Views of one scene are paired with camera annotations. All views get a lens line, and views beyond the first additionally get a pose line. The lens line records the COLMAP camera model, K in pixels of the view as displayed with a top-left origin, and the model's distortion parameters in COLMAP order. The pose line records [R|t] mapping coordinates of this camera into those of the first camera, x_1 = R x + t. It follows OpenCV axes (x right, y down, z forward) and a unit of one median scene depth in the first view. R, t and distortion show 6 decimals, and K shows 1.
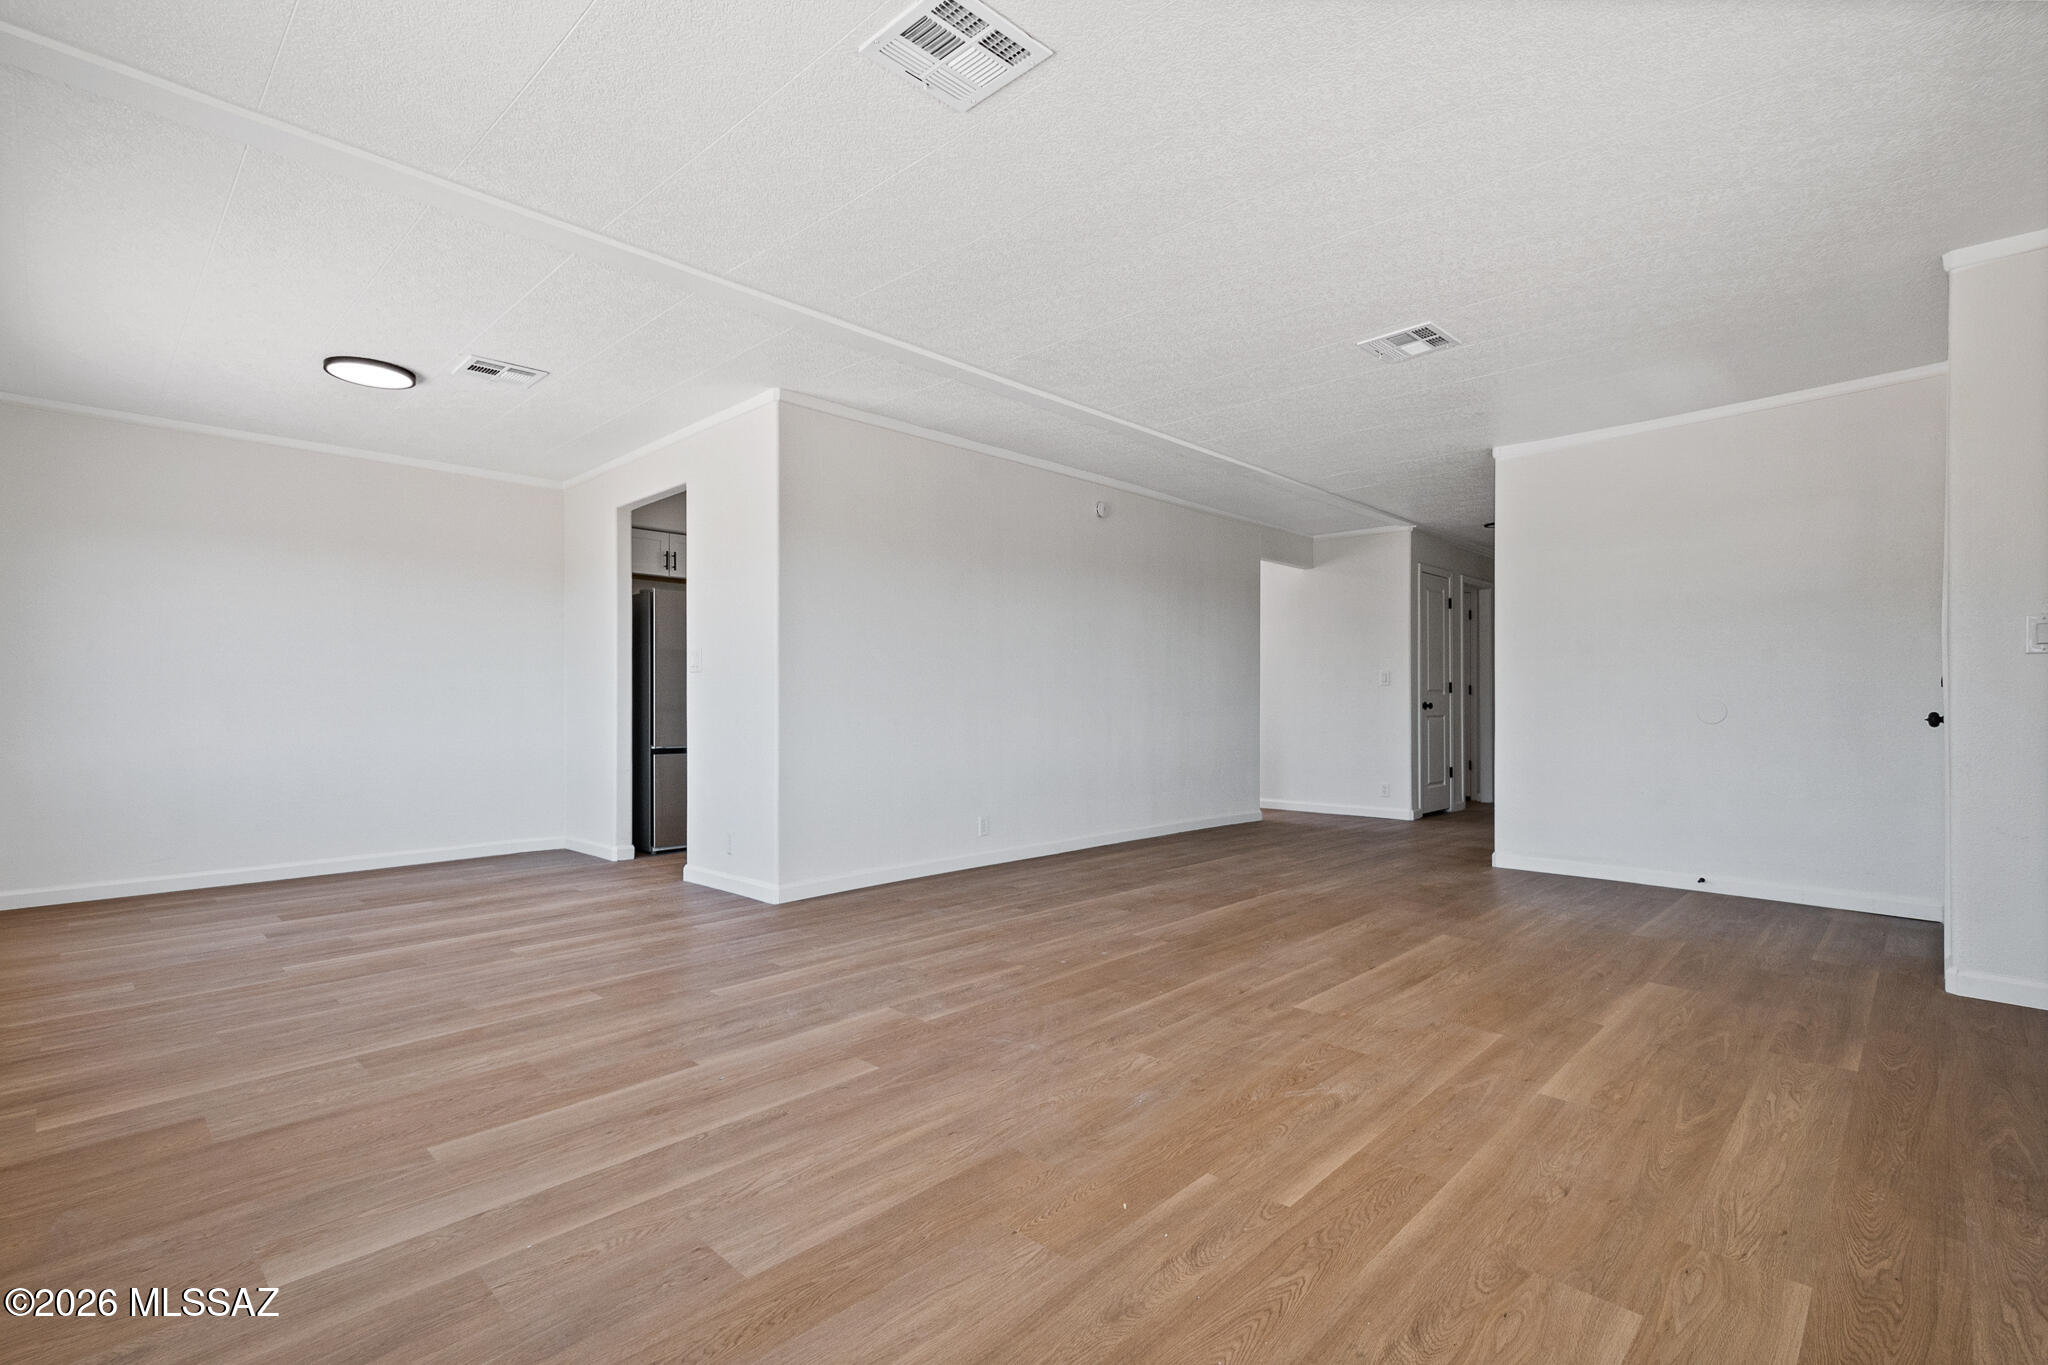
lens RADIAL K [[928.3, 0, 1028.9], [0, 928.3, 686.6], [0, 0, 1]] dist [0.001702, 0.000528]
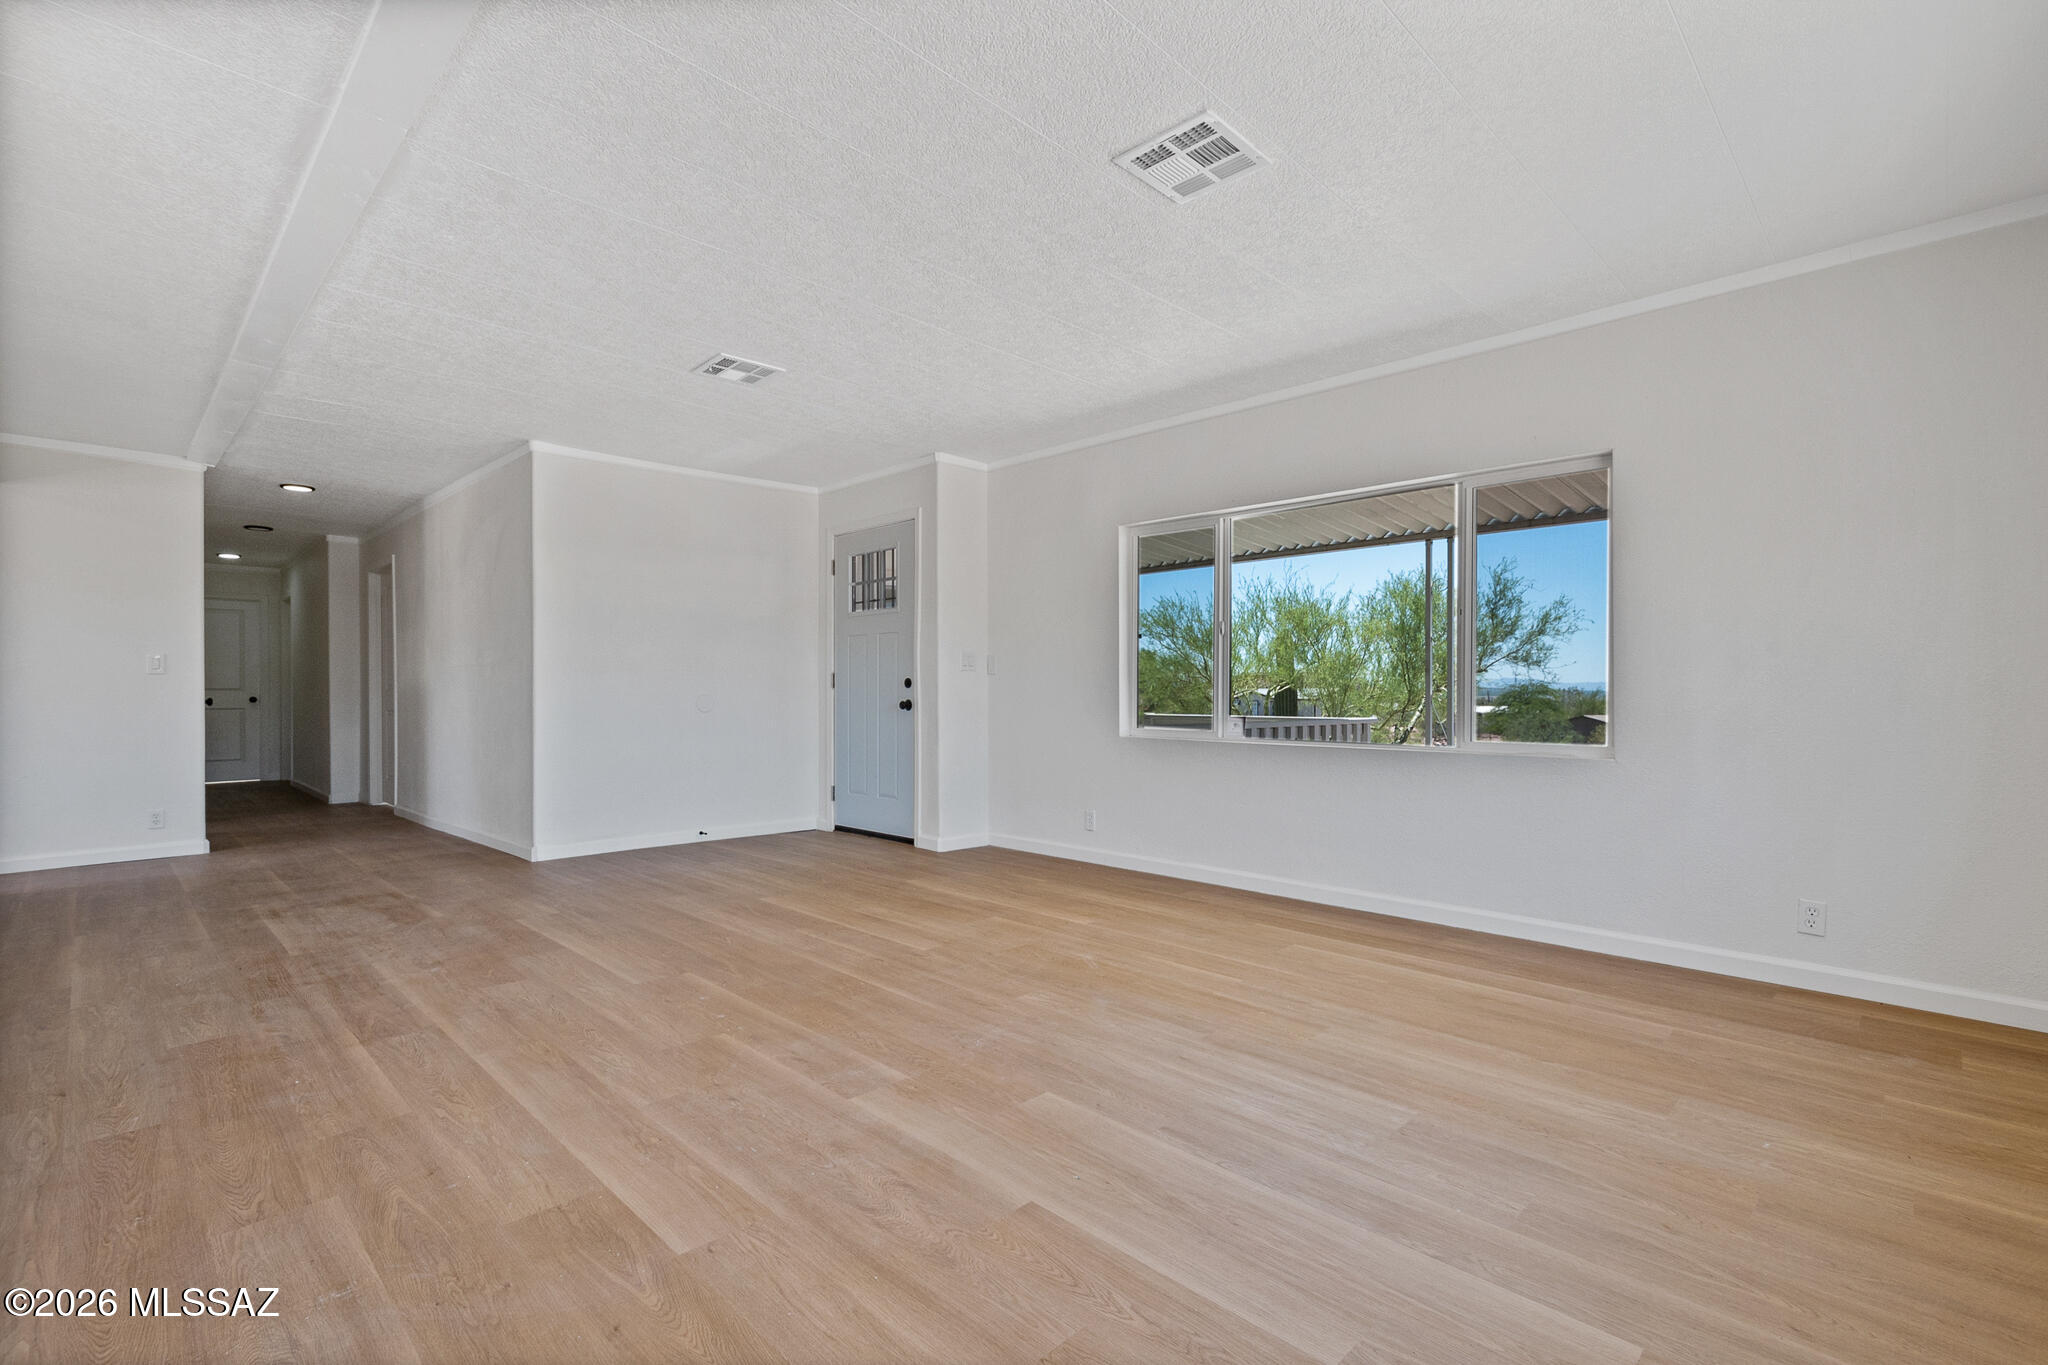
lens RADIAL K [[903.2, 0, 1043.9], [0, 903.2, 694.8], [0, 0, 1]] dist [0.009801, -0.000012]
pose [[0.022385, -0.003156, 0.999744, -0.920671], [-0.015120, 0.999880, 0.003495, 0.003000], [-0.999635, -0.015195, 0.022335, 0.842997]]
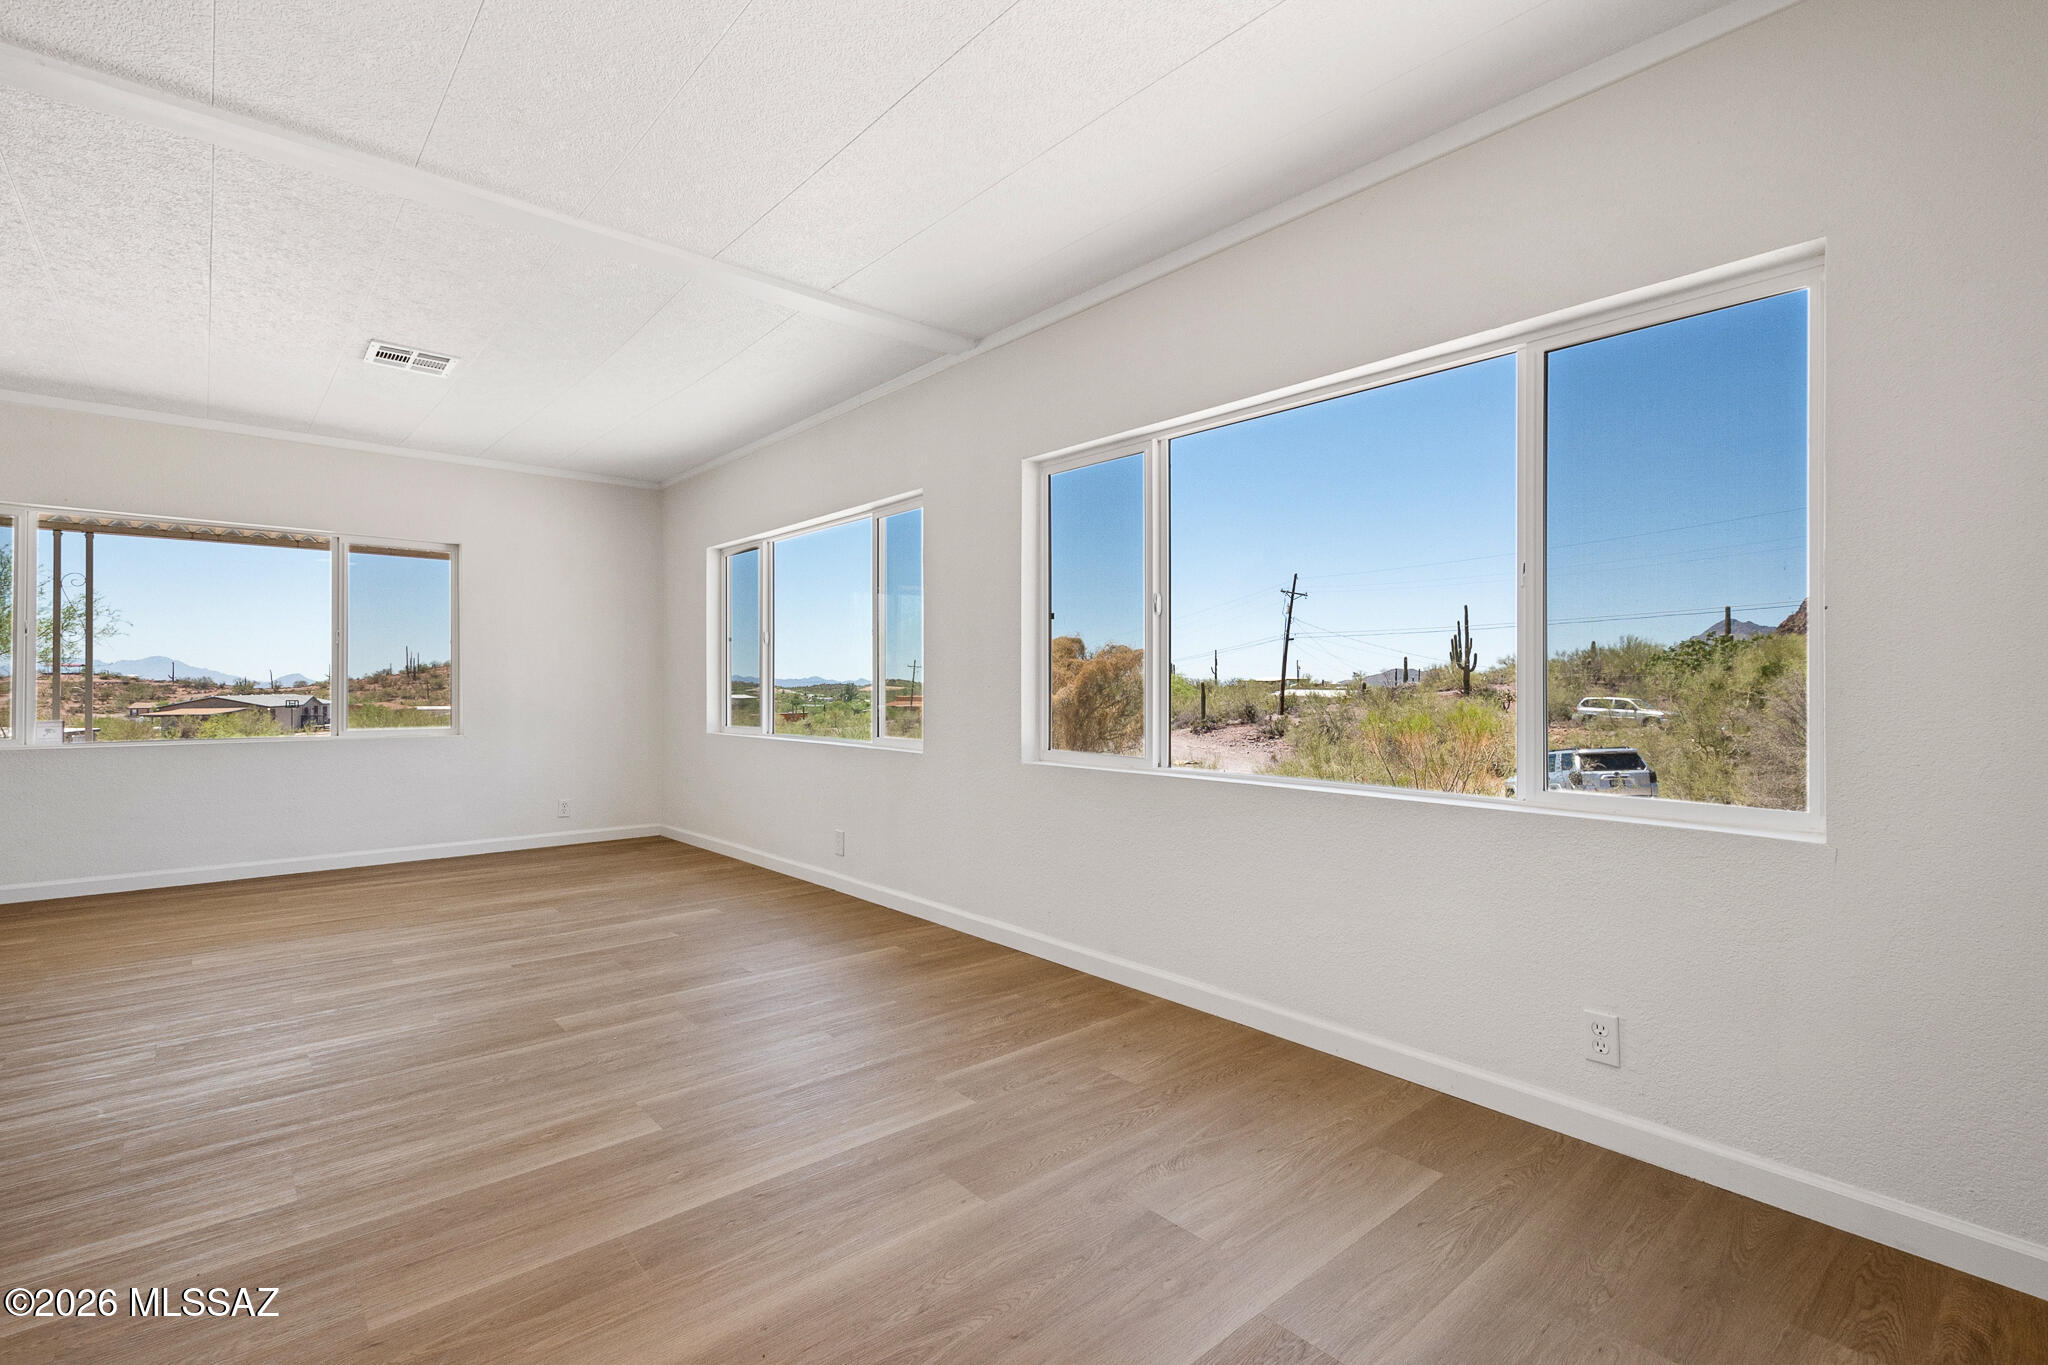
lens RADIAL K [[928.3, 0, 1028.9], [0, 928.3, 686.6], [0, 0, 1]] dist [0.001702, 0.000528]
pose [[-0.996616, -0.002185, 0.082167, -1.066449], [-0.003645, 0.999838, -0.017627, 0.010637], [-0.082115, -0.017867, -0.996463, 2.000220]]
